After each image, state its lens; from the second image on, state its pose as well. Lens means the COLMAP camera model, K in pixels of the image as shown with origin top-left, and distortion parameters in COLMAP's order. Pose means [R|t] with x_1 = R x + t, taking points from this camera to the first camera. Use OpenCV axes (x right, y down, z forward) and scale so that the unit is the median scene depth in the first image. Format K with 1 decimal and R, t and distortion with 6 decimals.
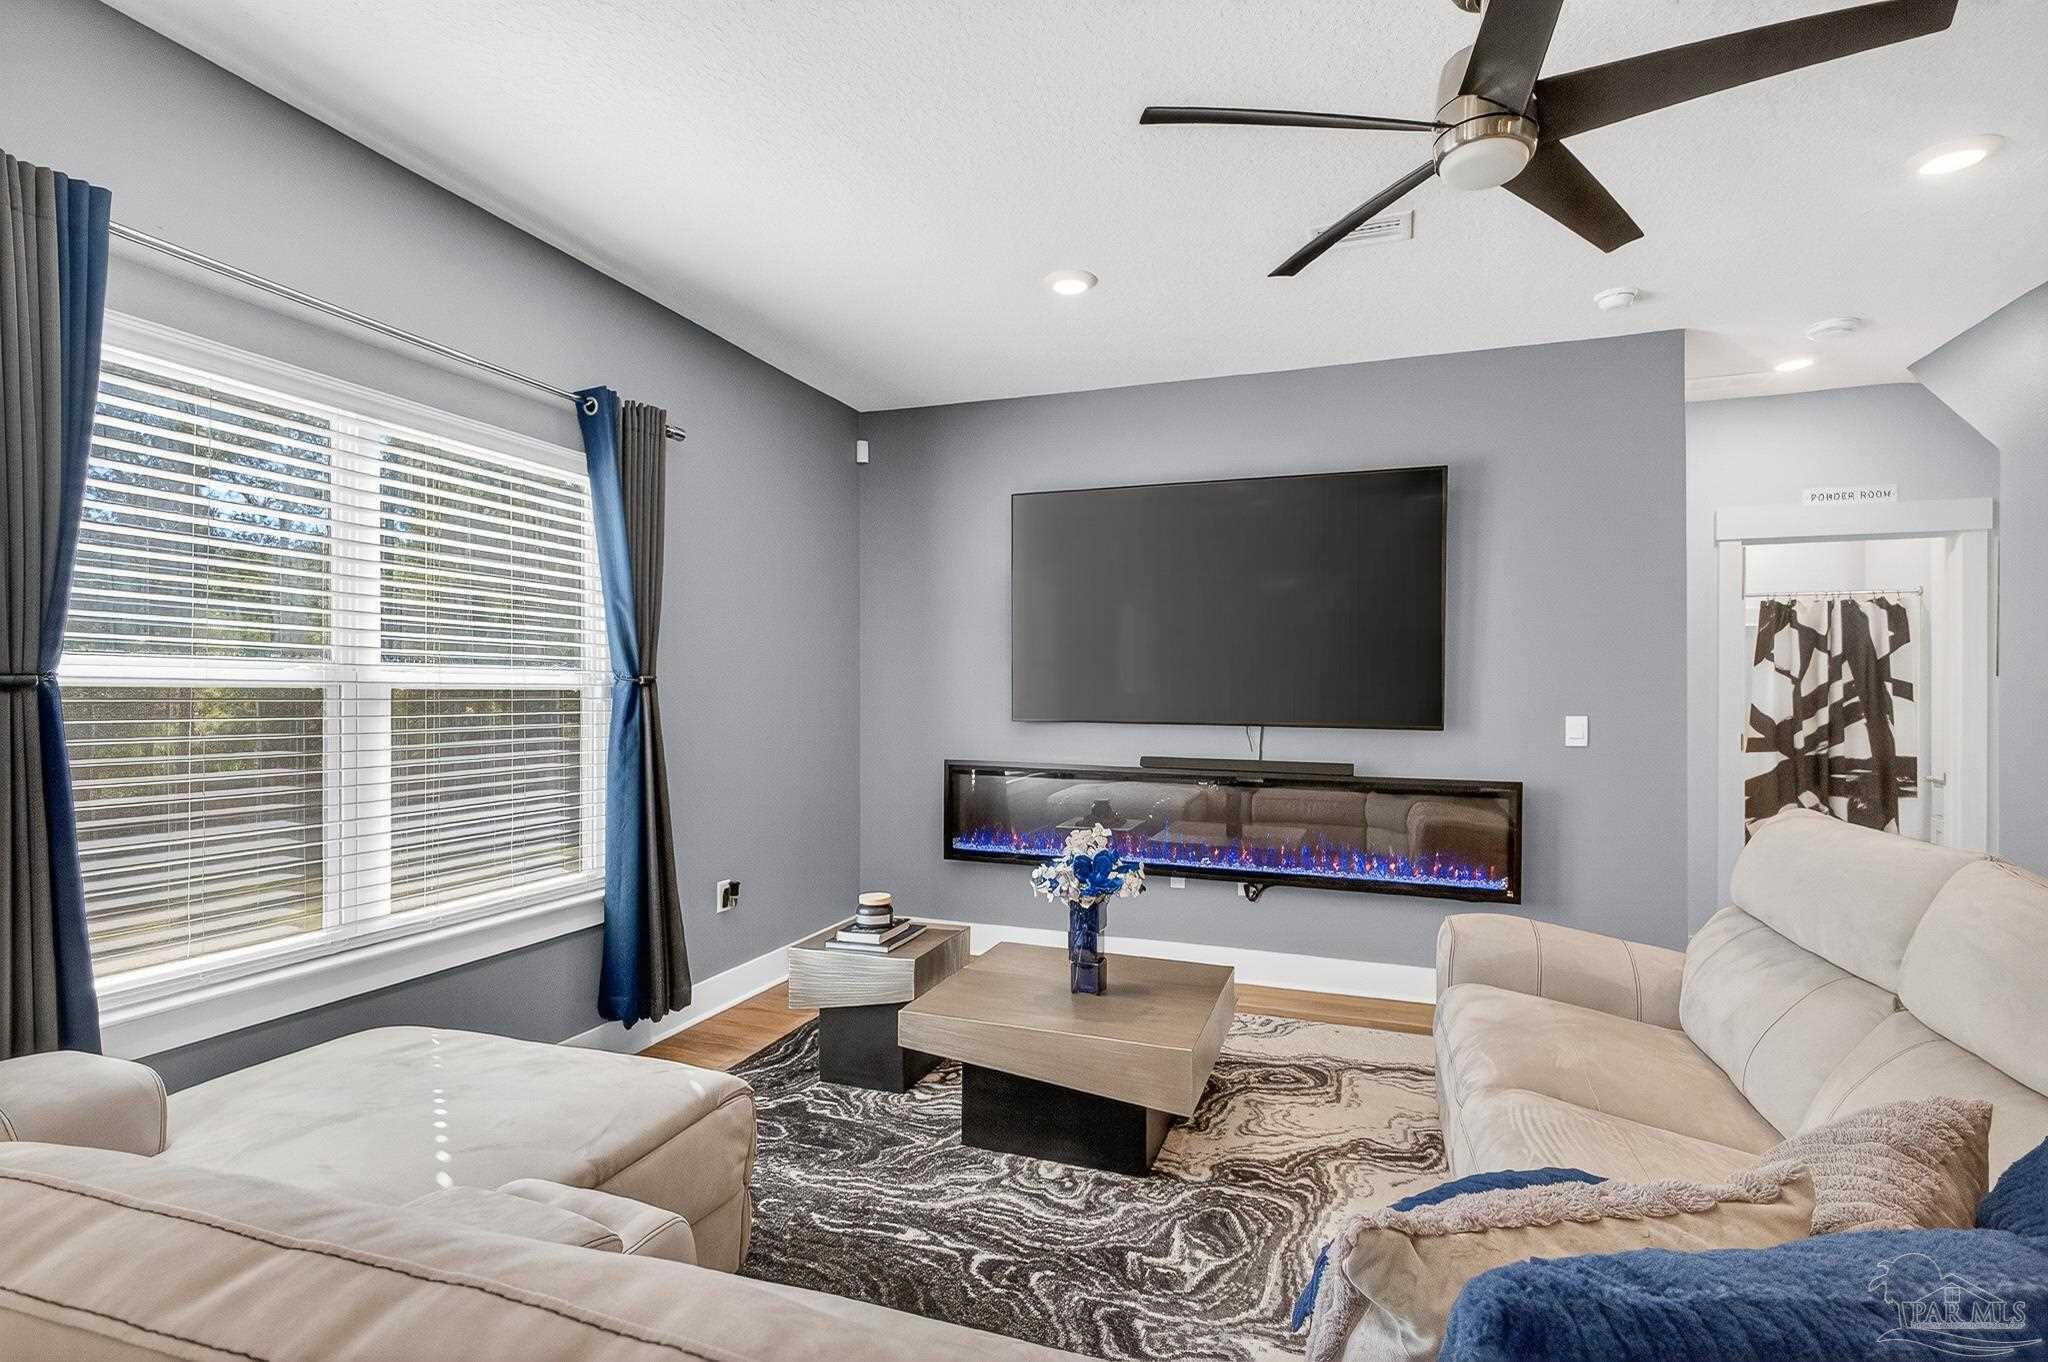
lens RADIAL K [[997.6, 0, 1012.1], [0, 997.6, 689.7], [0, 0, 1]] dist [0.017588, -0.007943]
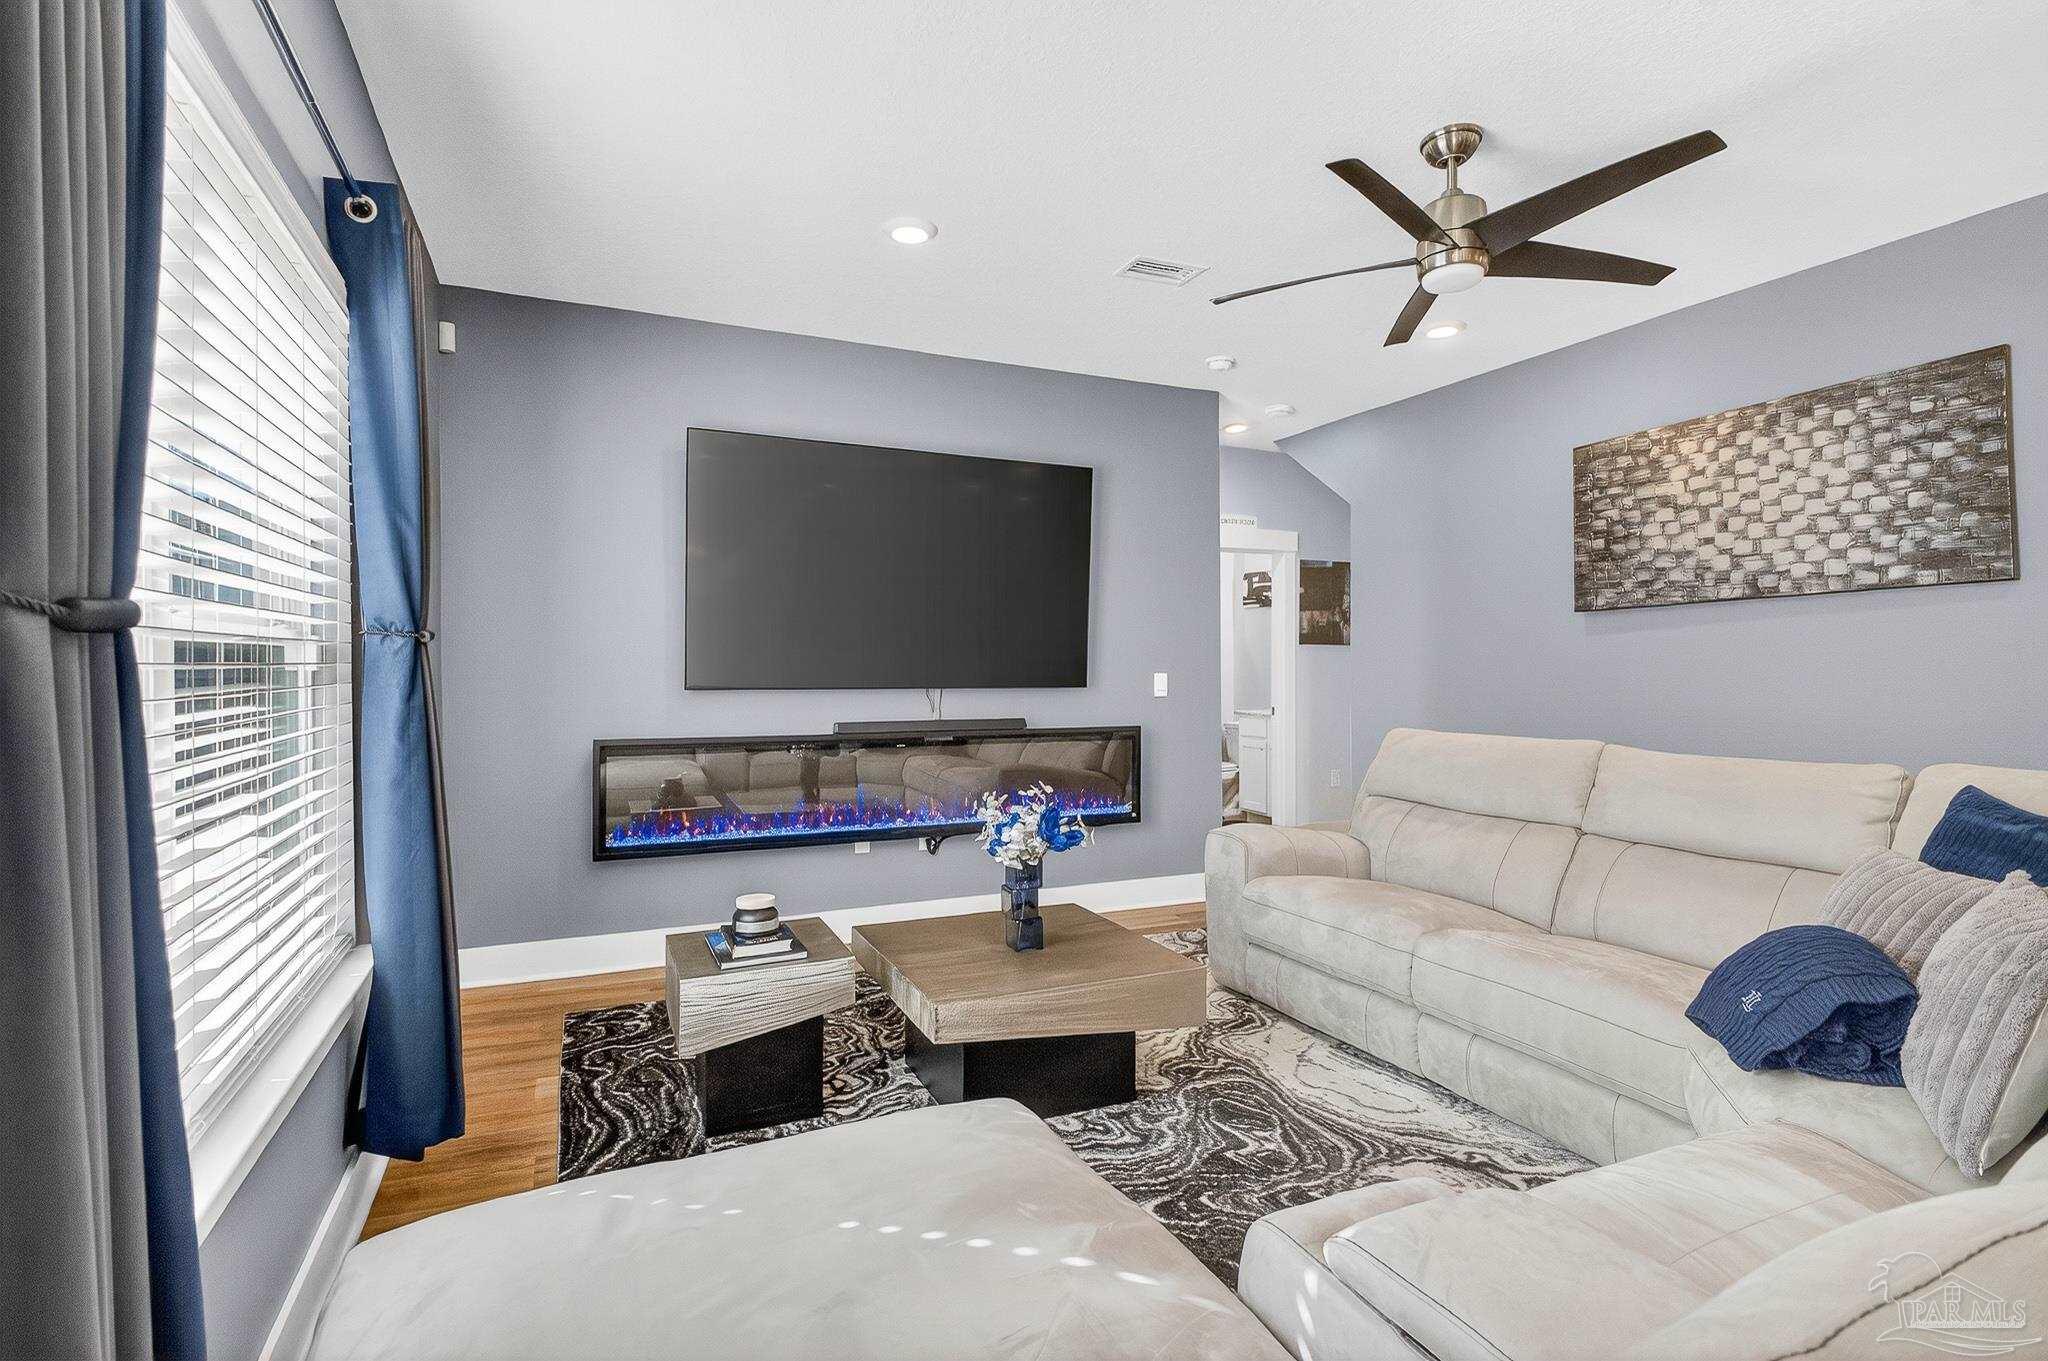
lens RADIAL K [[997.6, 0, 1012.9], [0, 997.6, 654.7], [0, 0, 1]] dist [0.017588, -0.007943]
pose [[0.715606, -0.001540, 0.698503, -0.331177], [0.003176, 0.999994, -0.001050, 0.002627], [-0.698497, 0.002970, 0.715607, 0.145448]]
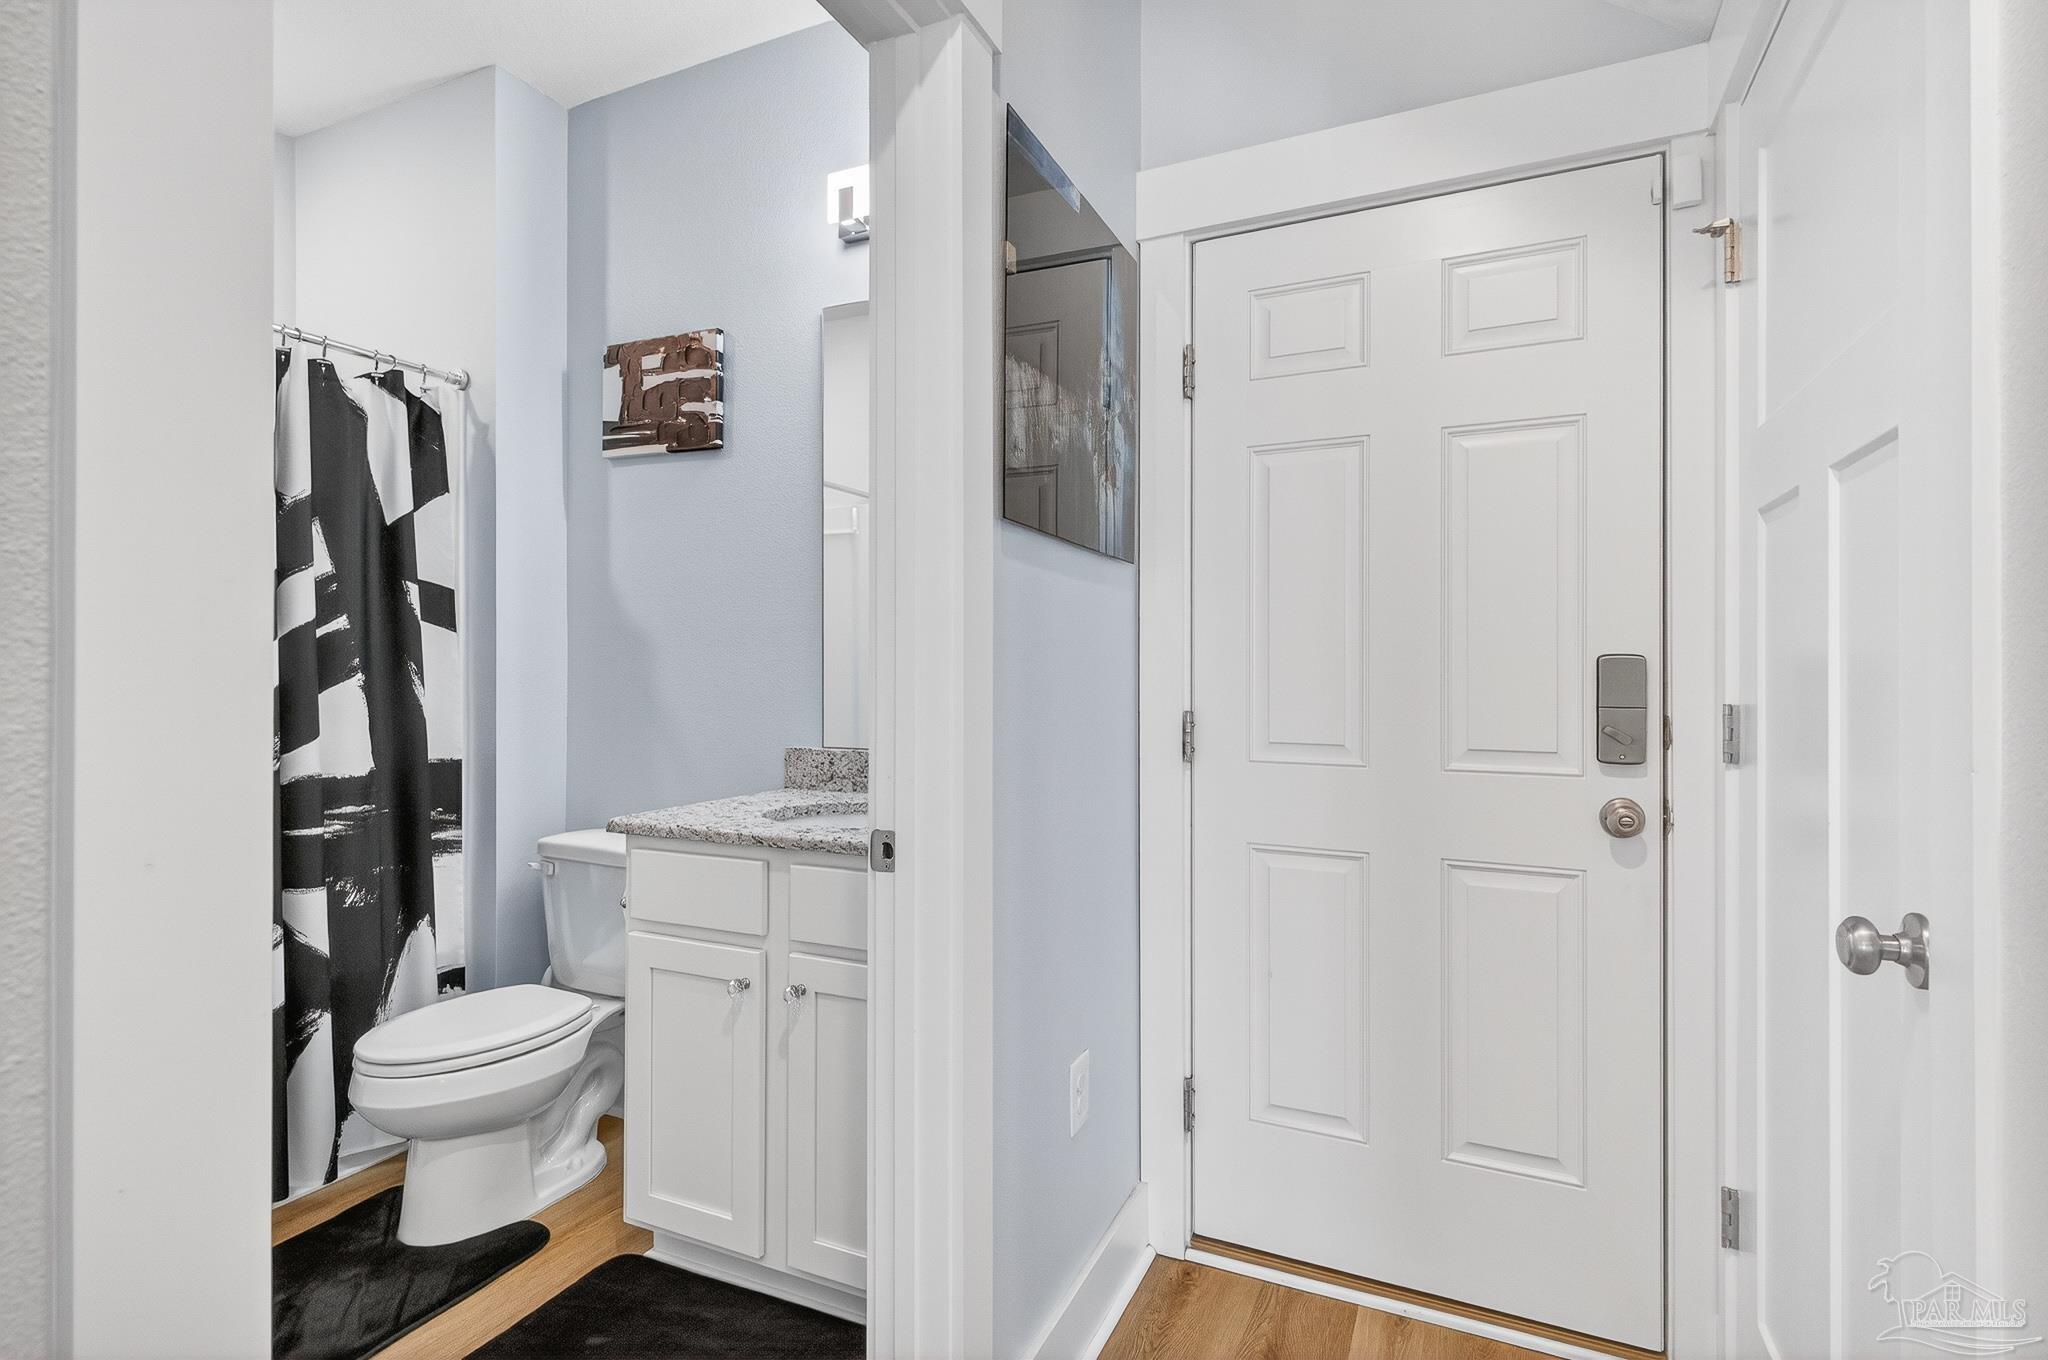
lens RADIAL K [[997.6, 0, 1019.5], [0, 997.6, 664.3], [0, 0, 1]] dist [0.017588, -0.007943]
pose [[0.089257, -0.001240, 0.996008, 0.490198], [-0.006177, 0.999979, 0.001799, 0.023753], [-0.995989, -0.006313, 0.089248, 0.721448]]
